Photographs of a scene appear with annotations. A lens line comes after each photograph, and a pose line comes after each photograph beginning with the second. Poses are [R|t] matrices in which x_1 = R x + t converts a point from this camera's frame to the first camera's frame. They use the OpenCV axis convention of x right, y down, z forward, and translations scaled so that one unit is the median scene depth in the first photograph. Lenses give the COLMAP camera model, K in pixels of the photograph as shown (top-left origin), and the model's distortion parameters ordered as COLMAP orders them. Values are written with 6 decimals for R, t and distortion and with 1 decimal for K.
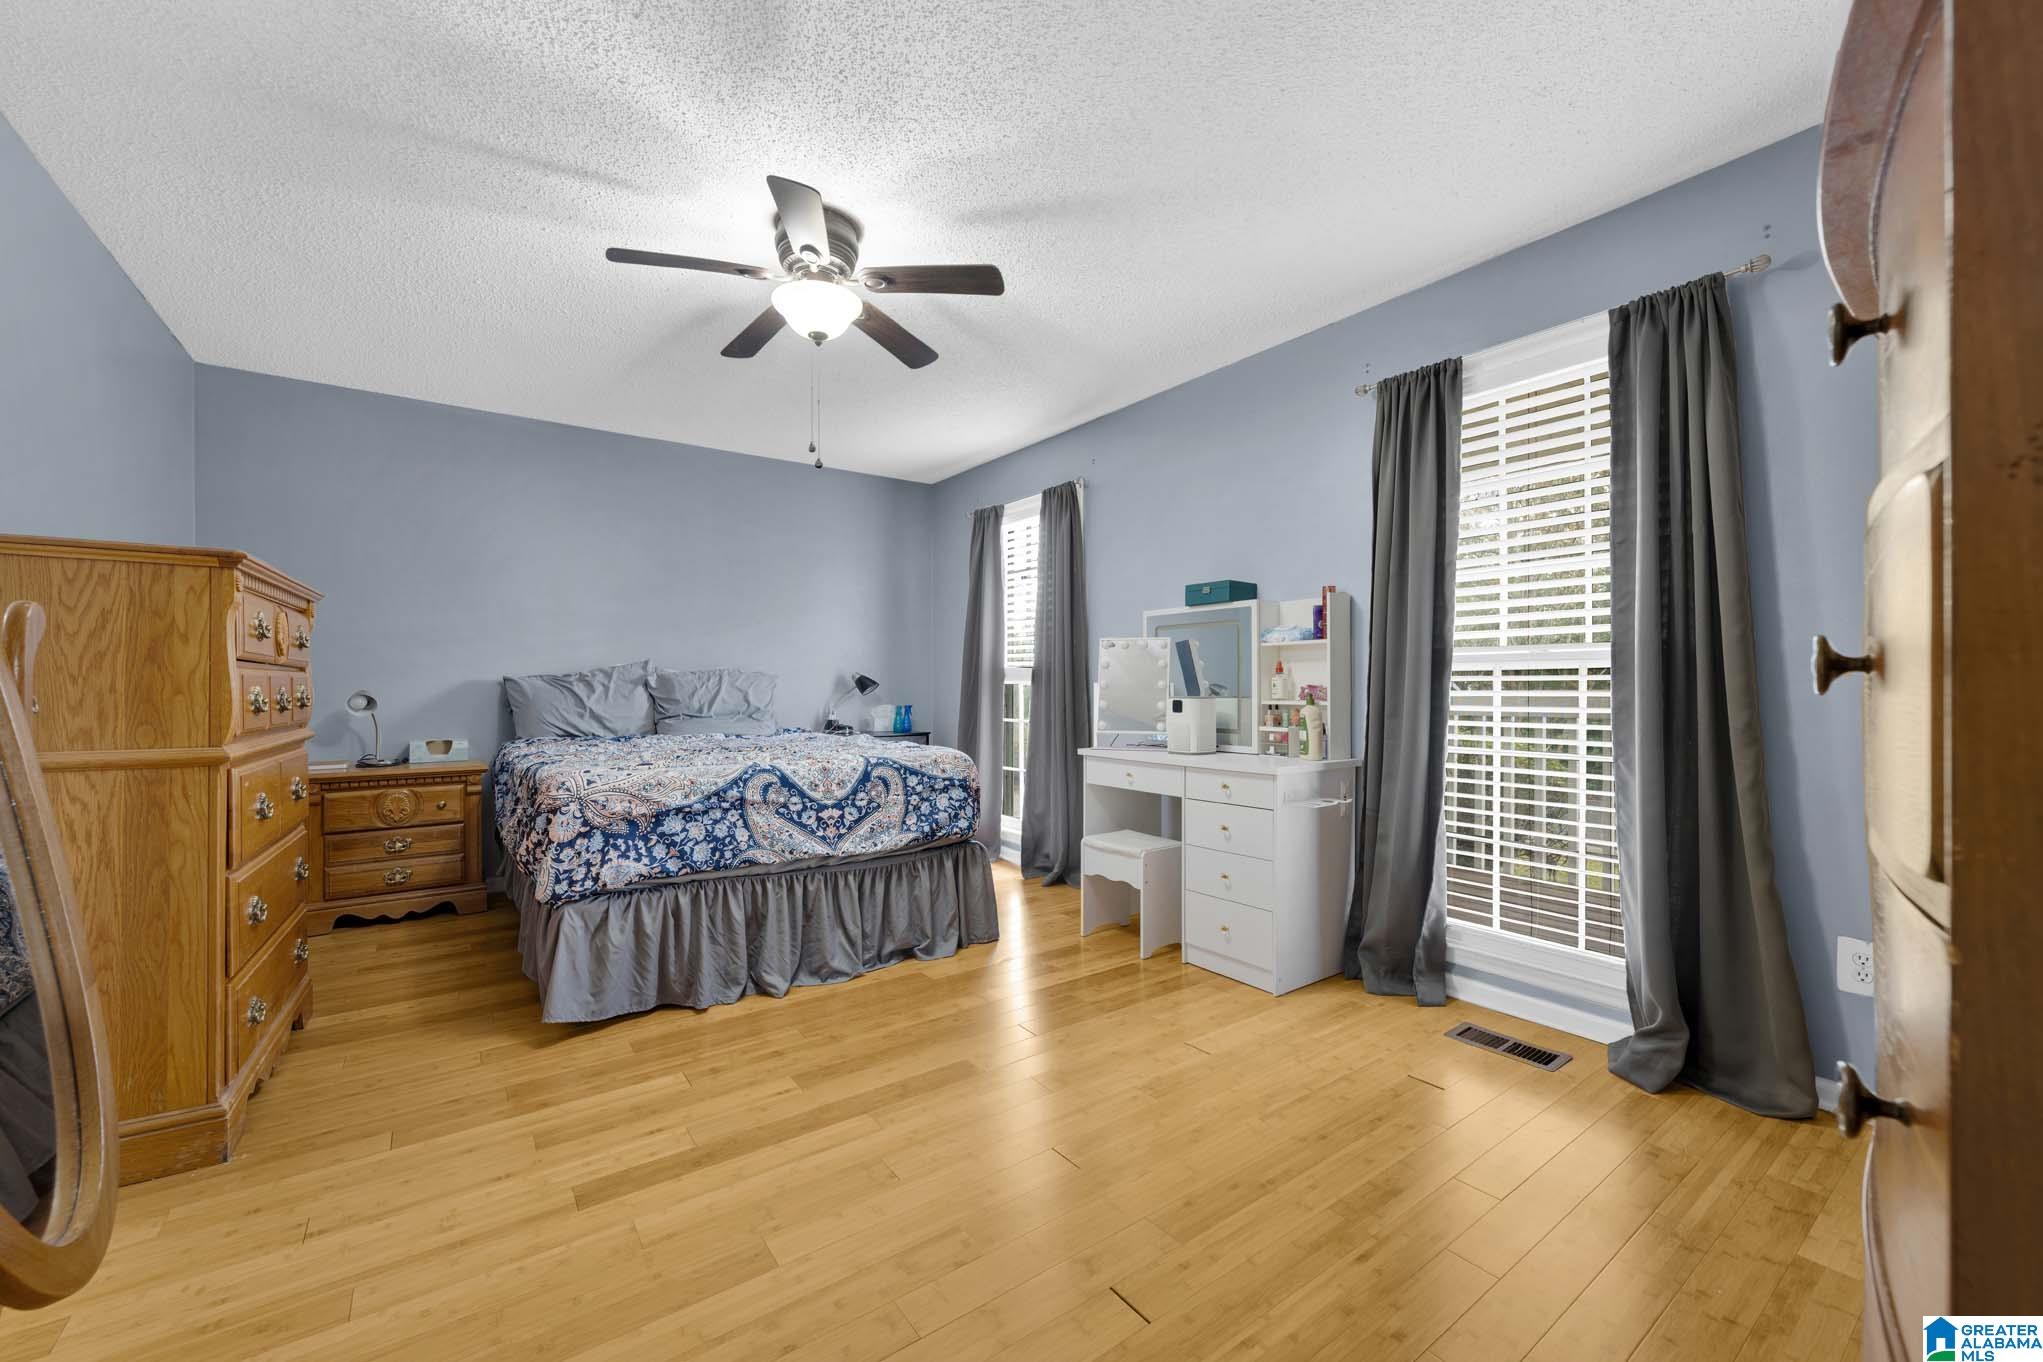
lens RADIAL K [[809.3, 0, 1021.9], [0, 809.3, 685.7], [0, 0, 1]] dist [0.000183, -0.000168]
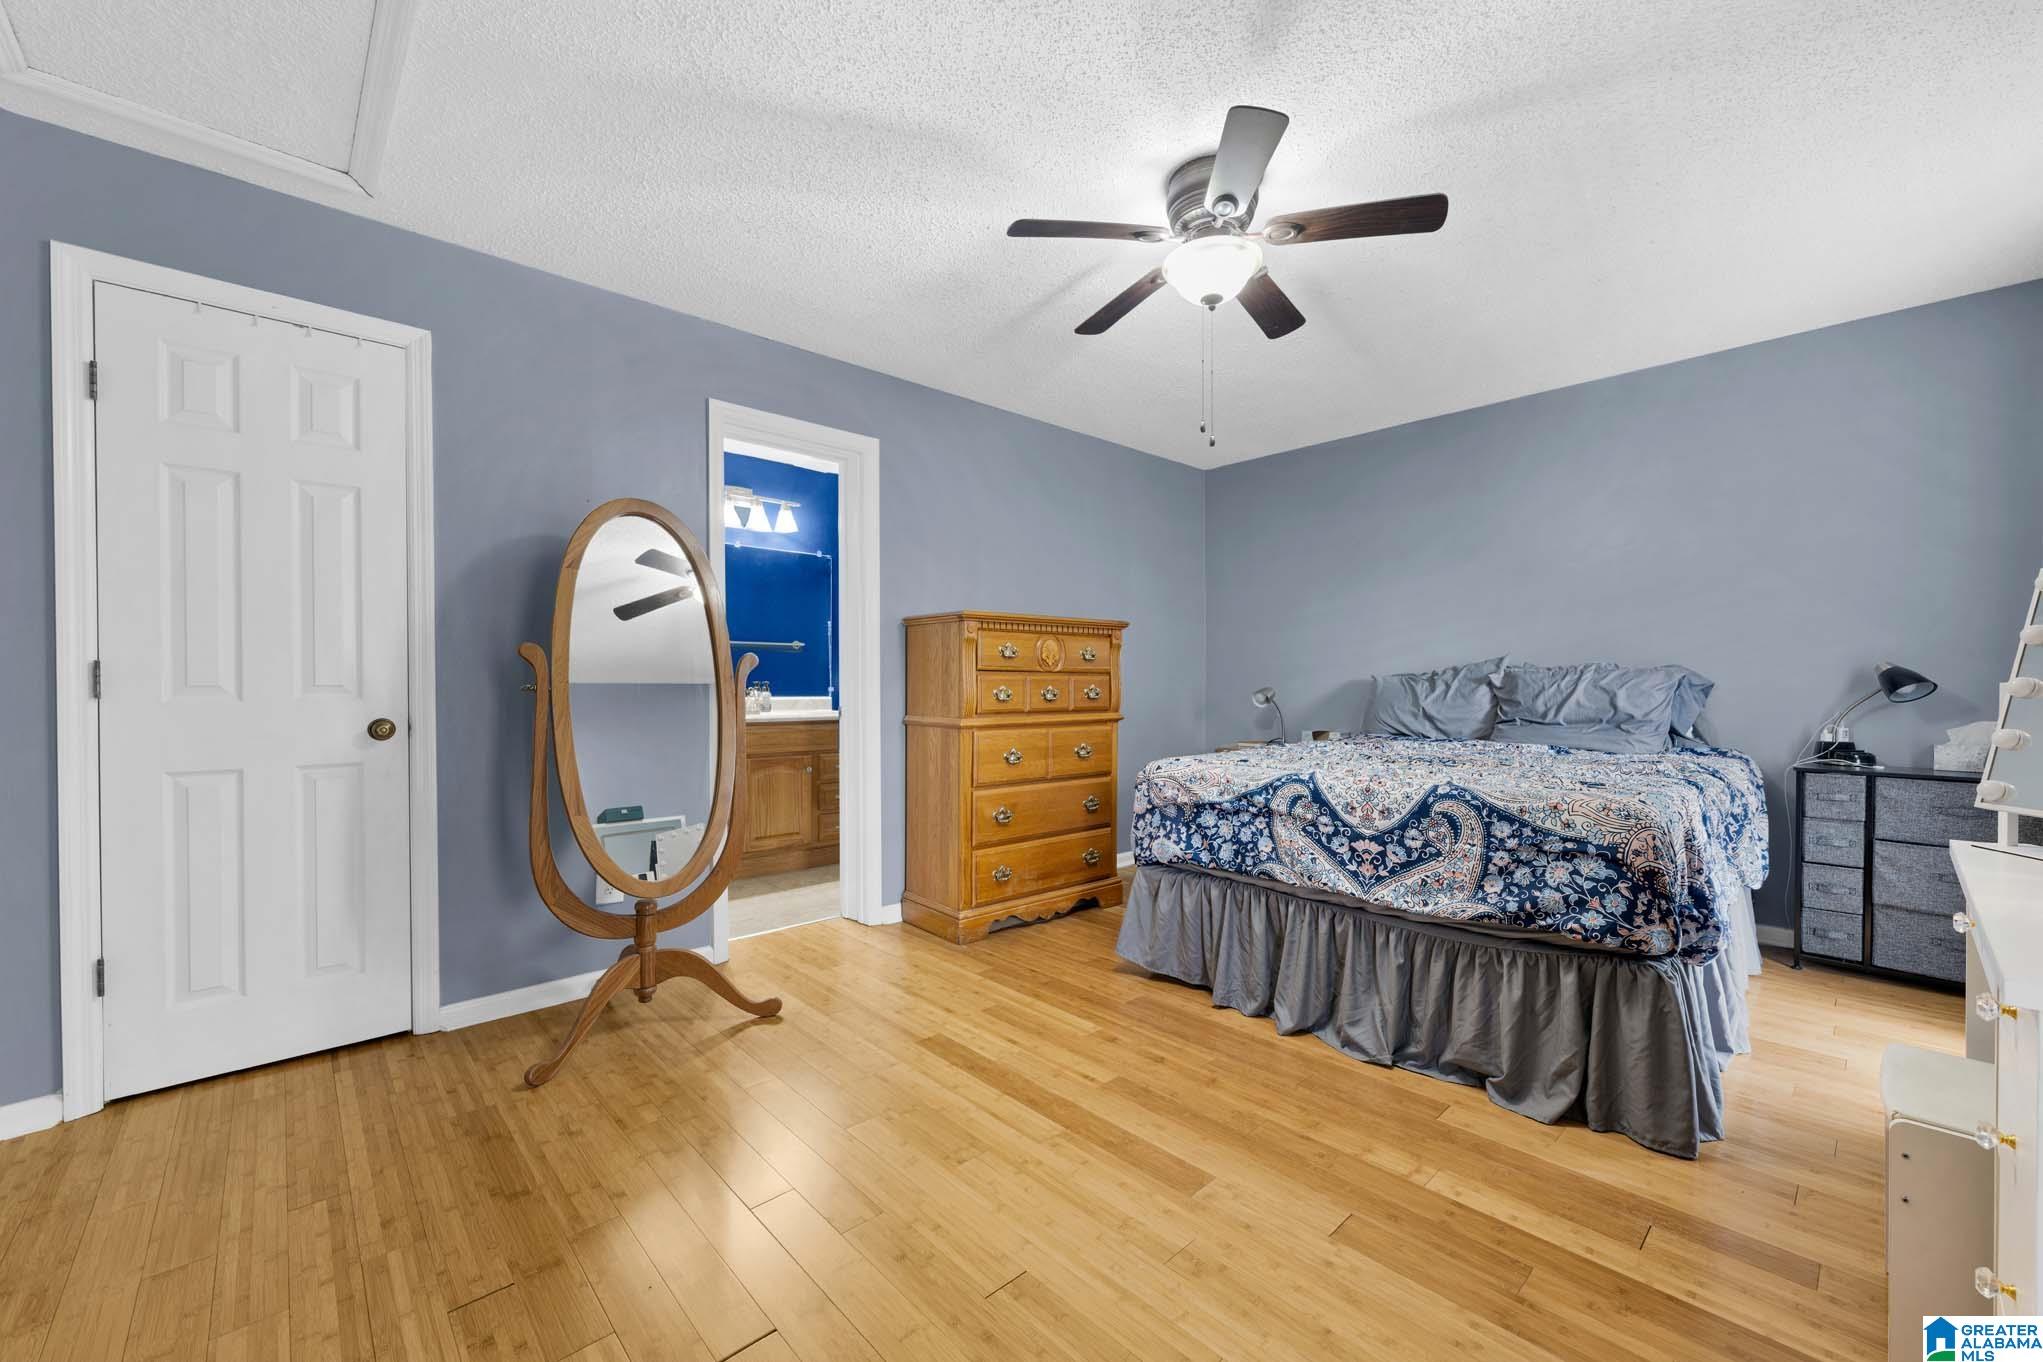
lens RADIAL K [[809.3, 0, 1022.0], [0, 809.3, 684.2], [0, 0, 1]] dist [0.000183, -0.000168]
pose [[0.113841, 0.003276, -0.993494, 0.533372], [0.000596, 0.999994, 0.003366, -0.005807], [0.993499, -0.000975, 0.113839, 0.583856]]
